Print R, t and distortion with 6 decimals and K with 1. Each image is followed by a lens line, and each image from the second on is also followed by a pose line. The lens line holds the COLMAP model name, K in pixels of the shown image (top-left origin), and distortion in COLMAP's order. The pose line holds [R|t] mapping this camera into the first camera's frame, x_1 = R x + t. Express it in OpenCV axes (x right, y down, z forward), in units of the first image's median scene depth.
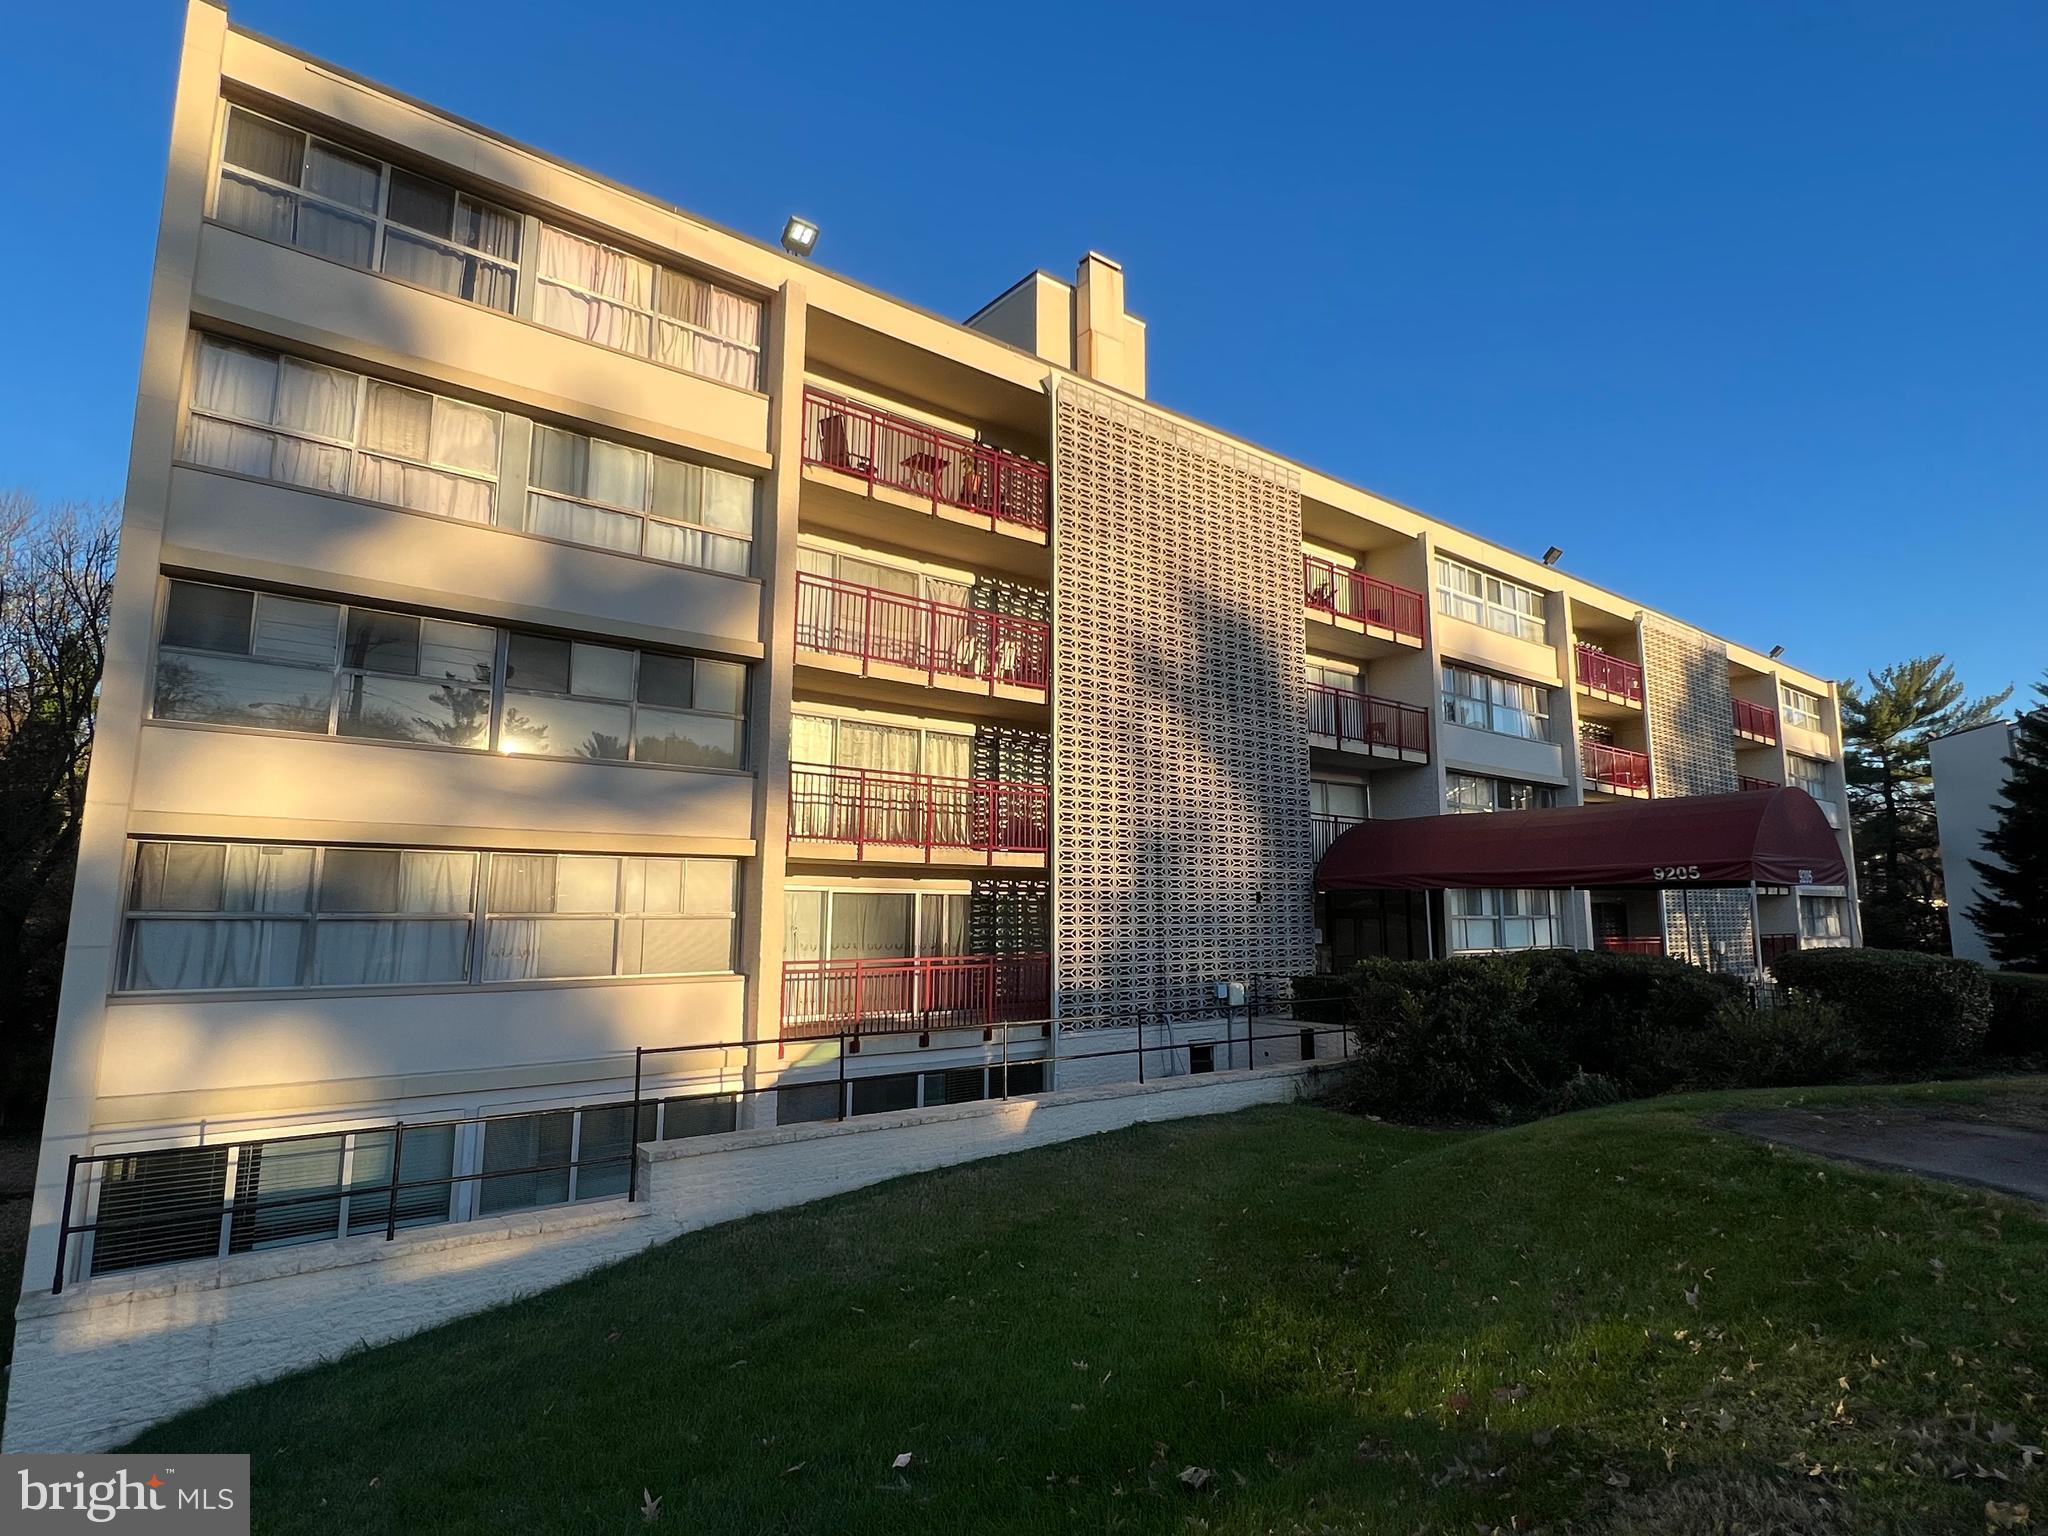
lens RADIAL K [[1079.7, 0, 1011.0], [0, 1079.7, 759.0], [0, 0, 1]] dist [-0.002794, 0.001360]
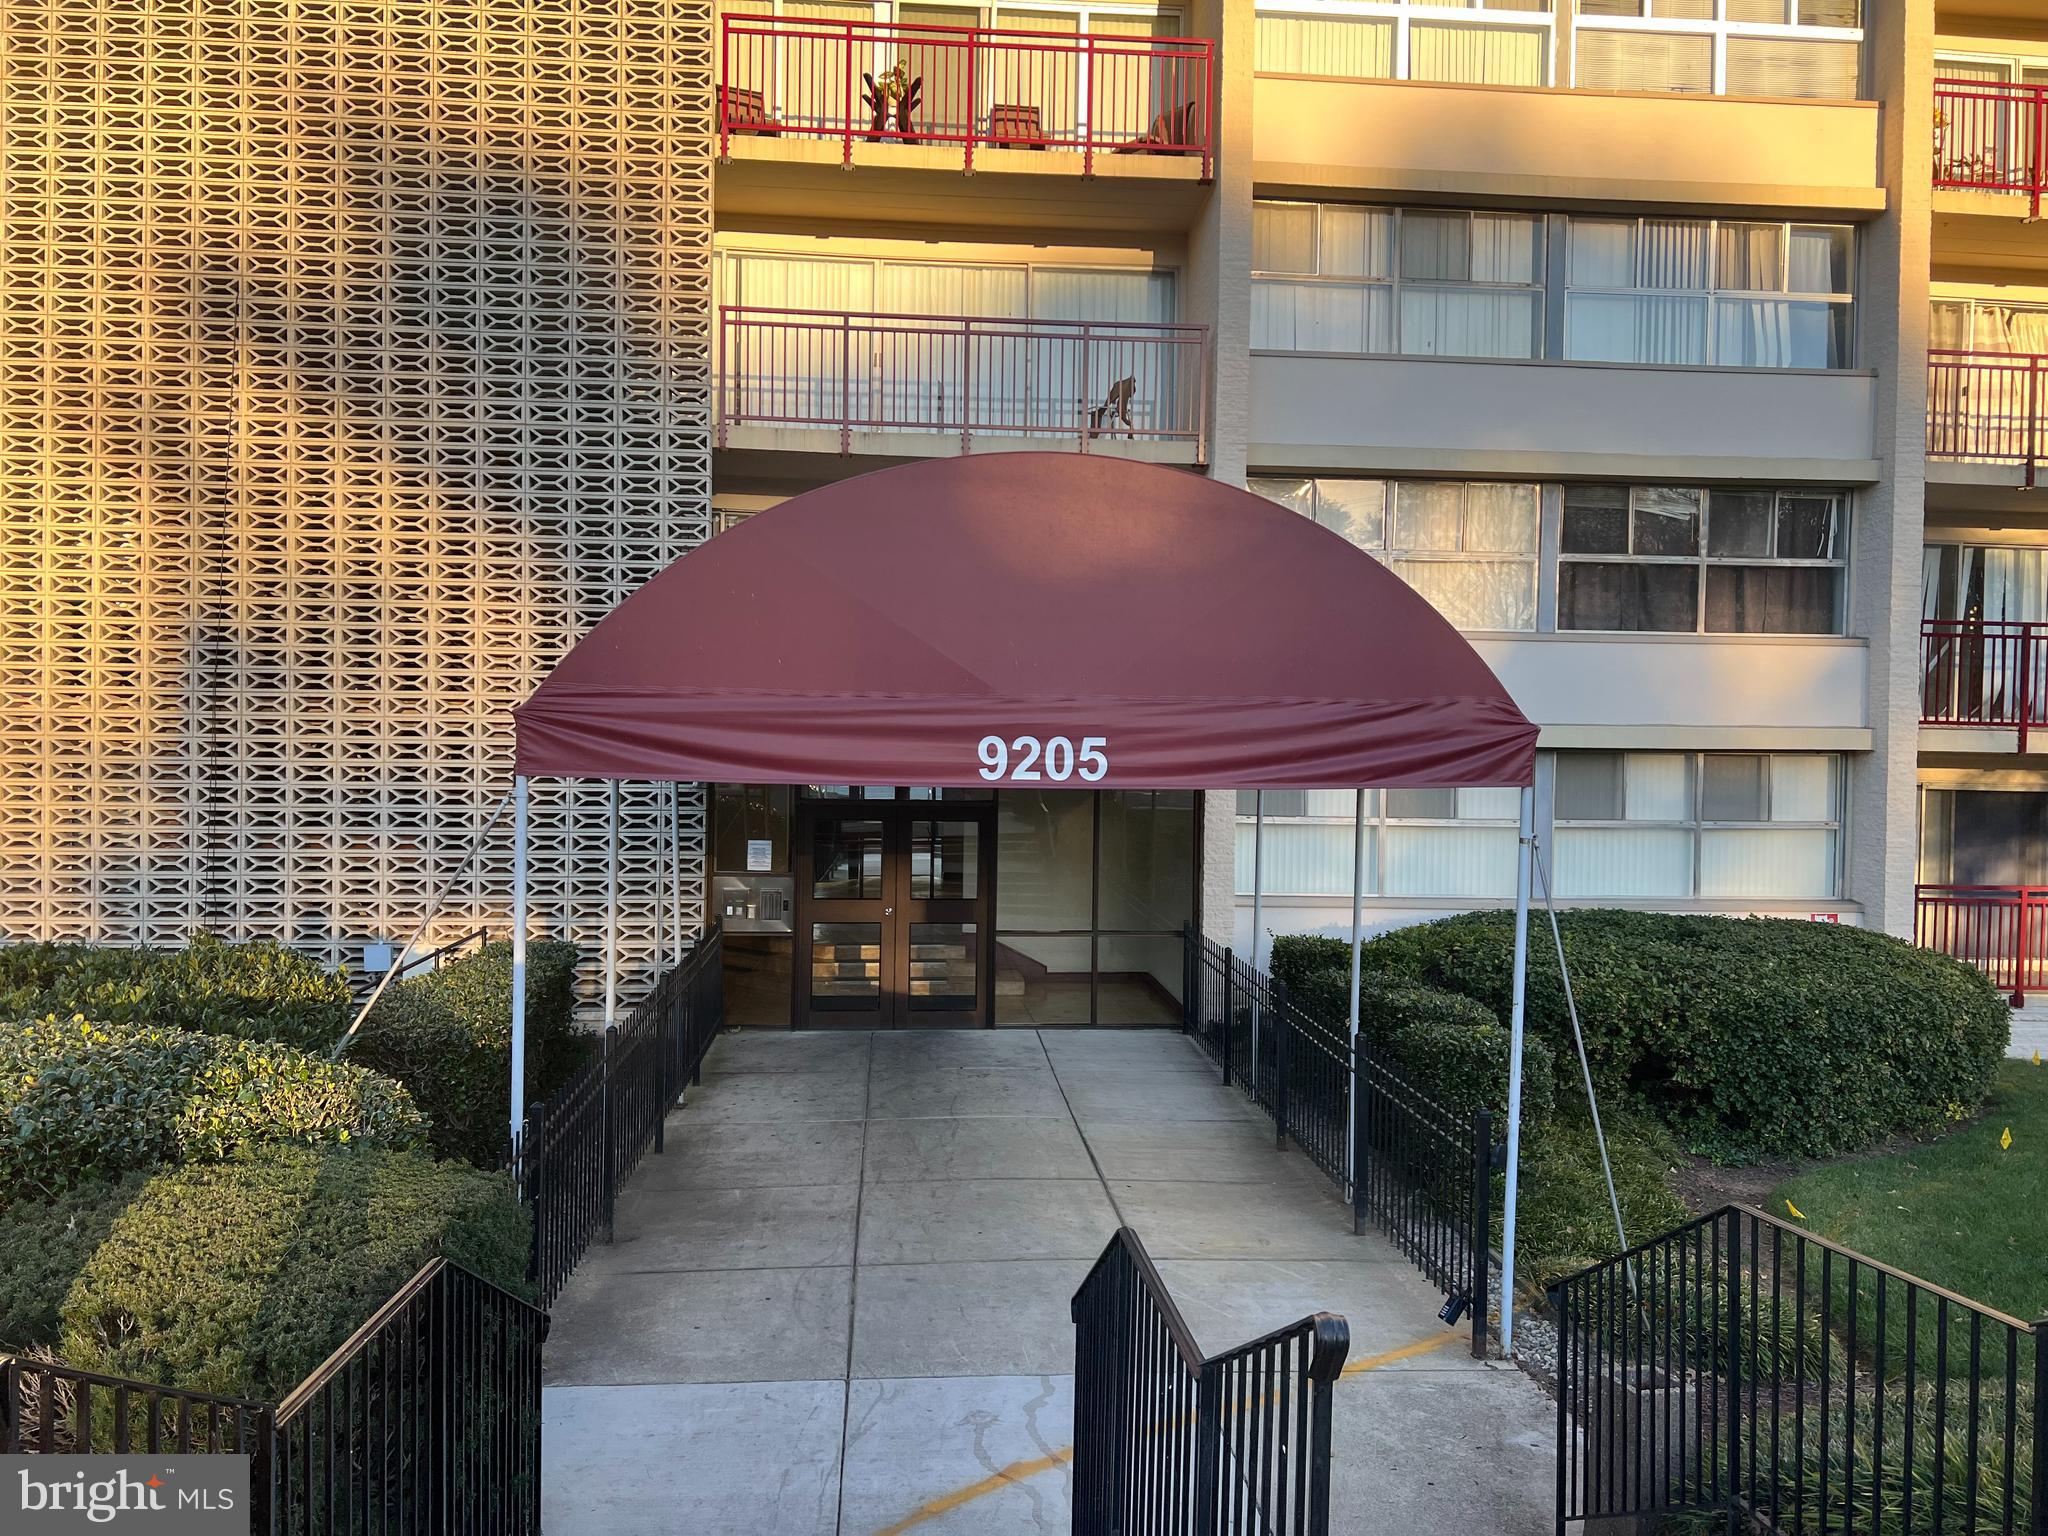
lens RADIAL K [[1536.6, 0, 1009.1], [0, 1536.6, 767.6], [0, 0, 1]] dist [0.061920, -0.073685]
pose [[0.835429, 0.016607, -0.549348, 0.588850], [0.065042, 0.989532, 0.128828, 0.035761], [0.545736, -0.143358, 0.825603, 0.396432]]
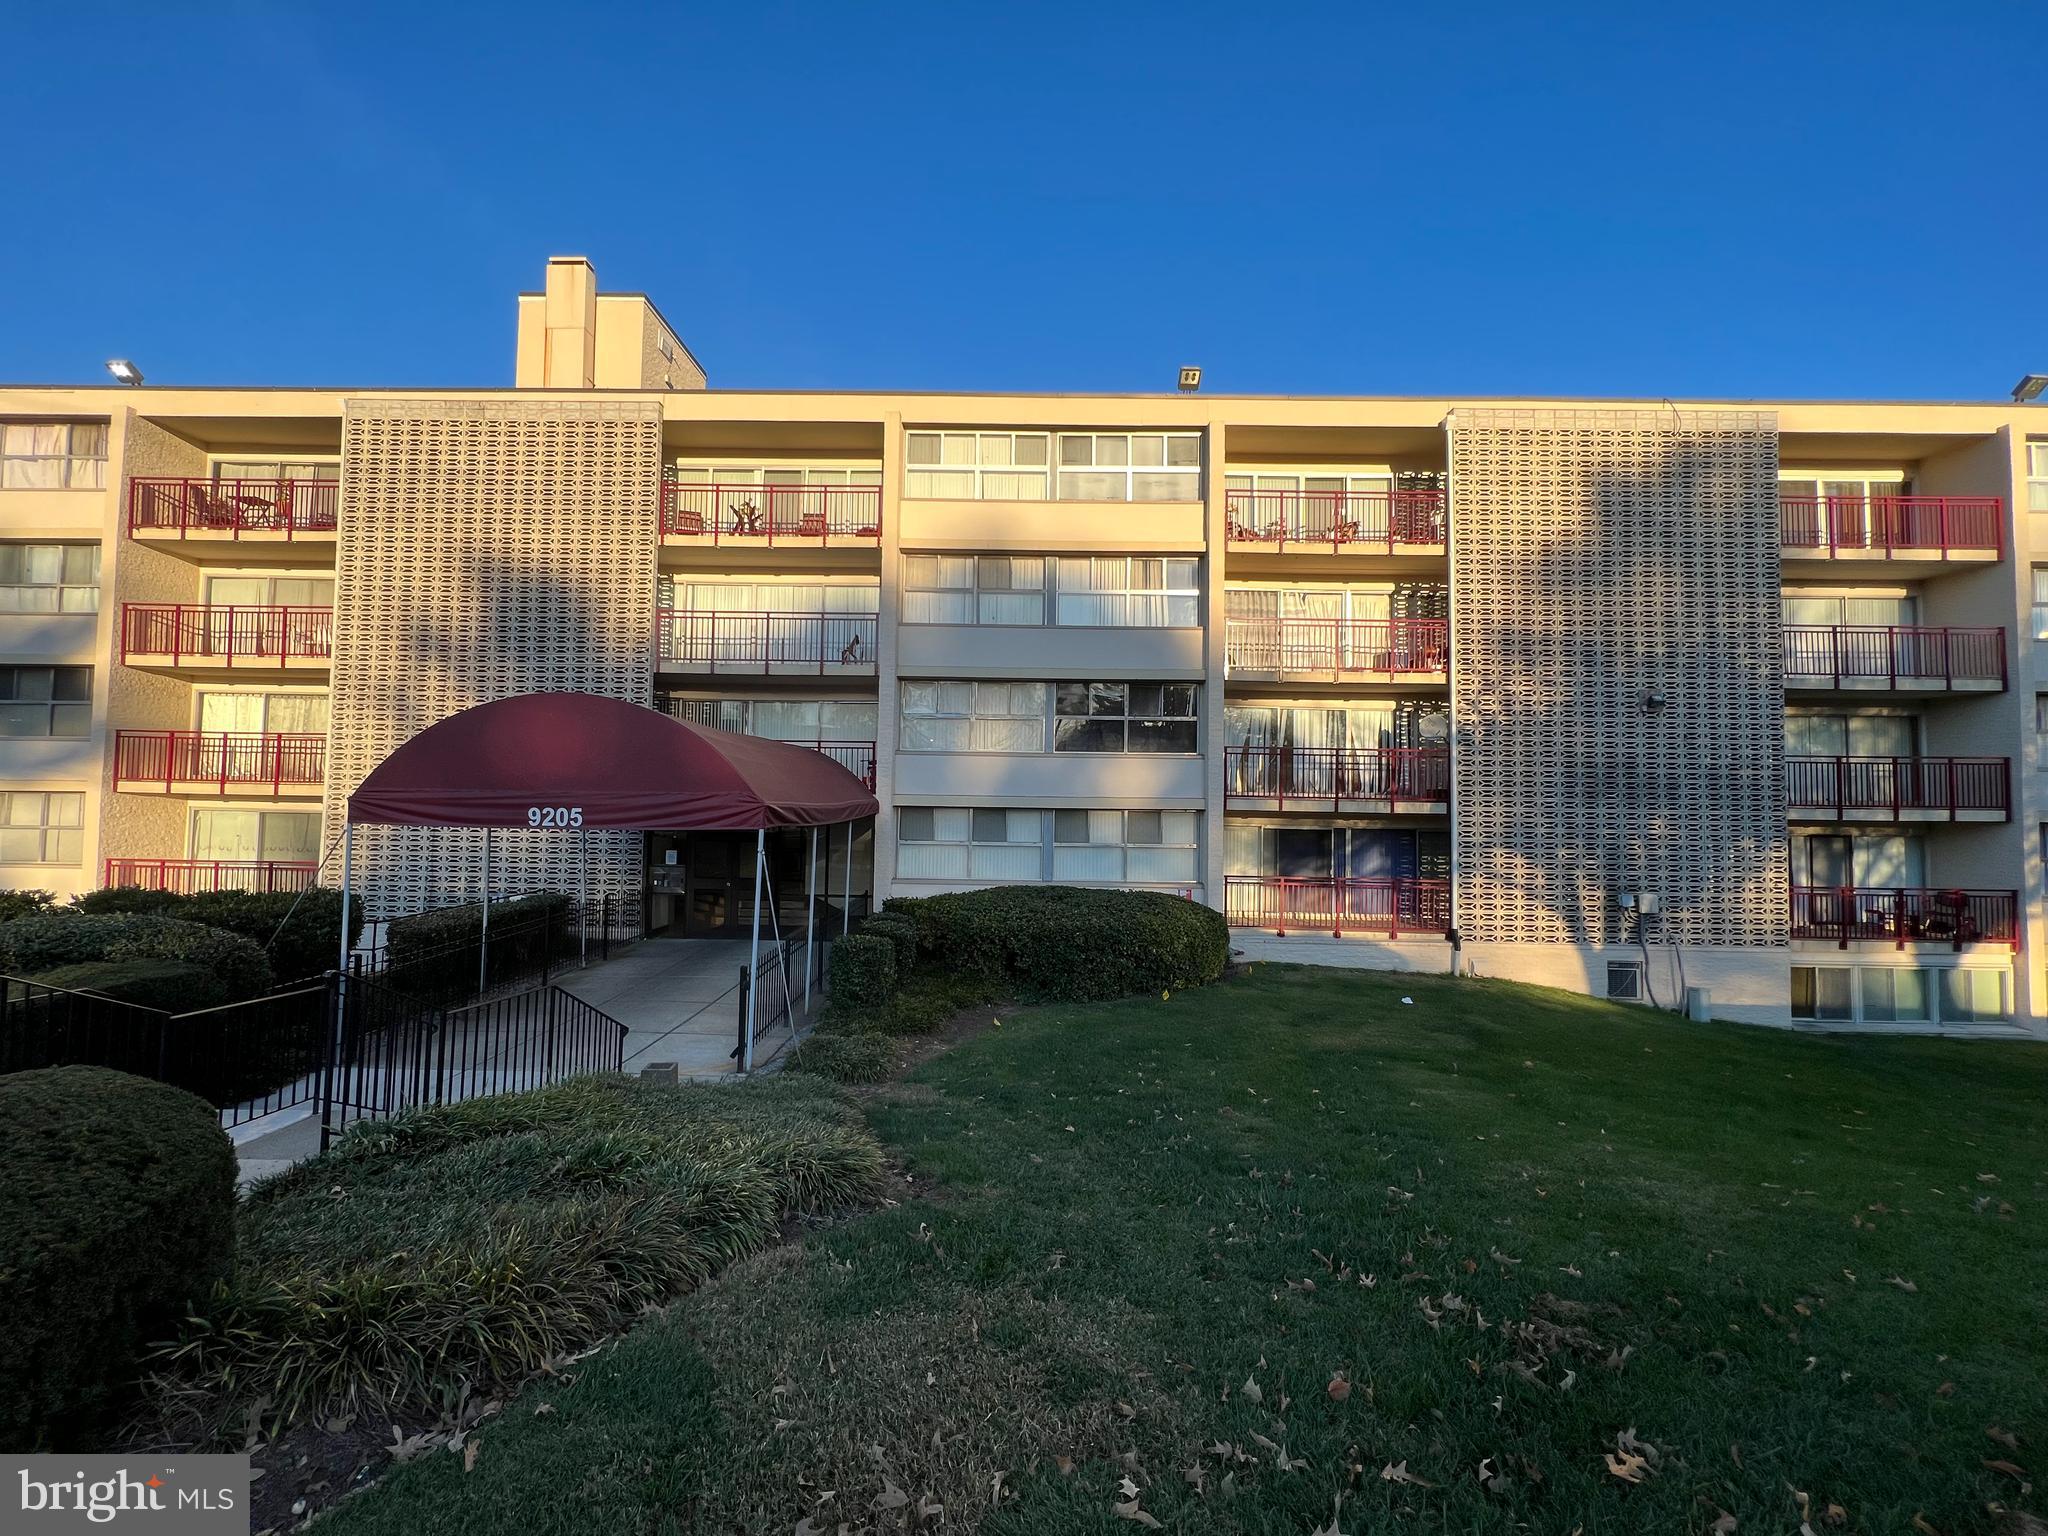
lens RADIAL K [[818.6, 0, 1012.3], [0, 818.6, 765.3], [0, 0, 1]] dist [-0.002979, 0.000433]
pose [[0.778622, -0.018193, -0.627230, 0.811926], [0.075517, 0.995031, 0.064882, 0.039395], [0.622933, -0.097885, 0.776127, 0.473012]]
